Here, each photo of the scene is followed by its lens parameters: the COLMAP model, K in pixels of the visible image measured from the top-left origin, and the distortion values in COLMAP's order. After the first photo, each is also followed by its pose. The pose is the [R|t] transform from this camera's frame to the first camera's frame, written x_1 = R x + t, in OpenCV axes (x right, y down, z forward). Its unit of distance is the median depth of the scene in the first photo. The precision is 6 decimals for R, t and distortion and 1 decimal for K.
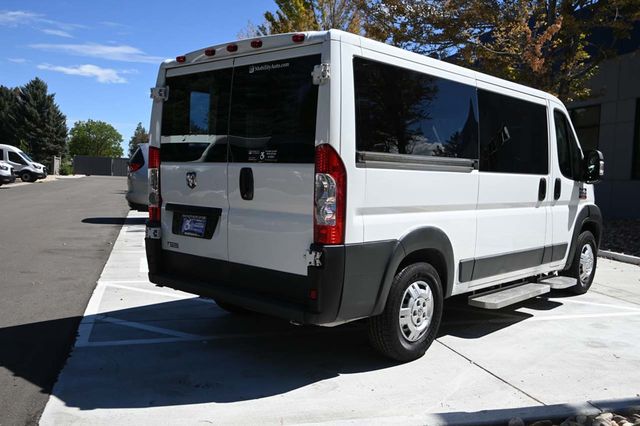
lens RADIAL K [[605.3, 0, 320.0], [0, 605.3, 213.0], [0, 0, 1]] dist [-0.010010, -0.007263]
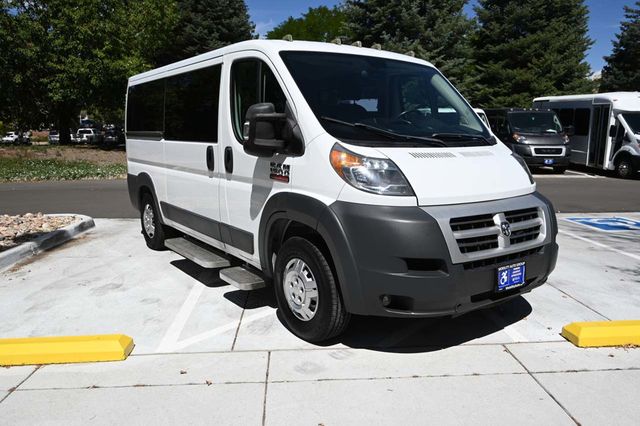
lens RADIAL K [[507.1, 0, 320.0], [0, 507.1, 213.0], [0, 0, 1]] dist [-0.009624, -0.003081]
pose [[-0.224663, 0.122693, -0.966681, 1.305207], [-0.074944, 0.986927, 0.142680, -0.095237], [0.971550, 0.104502, -0.212531, 1.595404]]
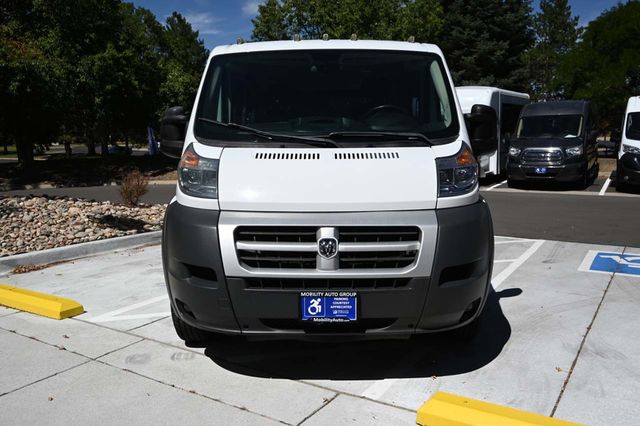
lens RADIAL K [[535.8, 0, 320.0], [0, 535.8, 213.0], [0, 0, 1]] dist [-0.008805, -0.009435]
pose [[-0.758046, 0.059554, -0.649476, 0.976081], [-0.059436, 0.985371, 0.159725, -0.124246], [0.649487, 0.159681, -0.743417, 2.113414]]
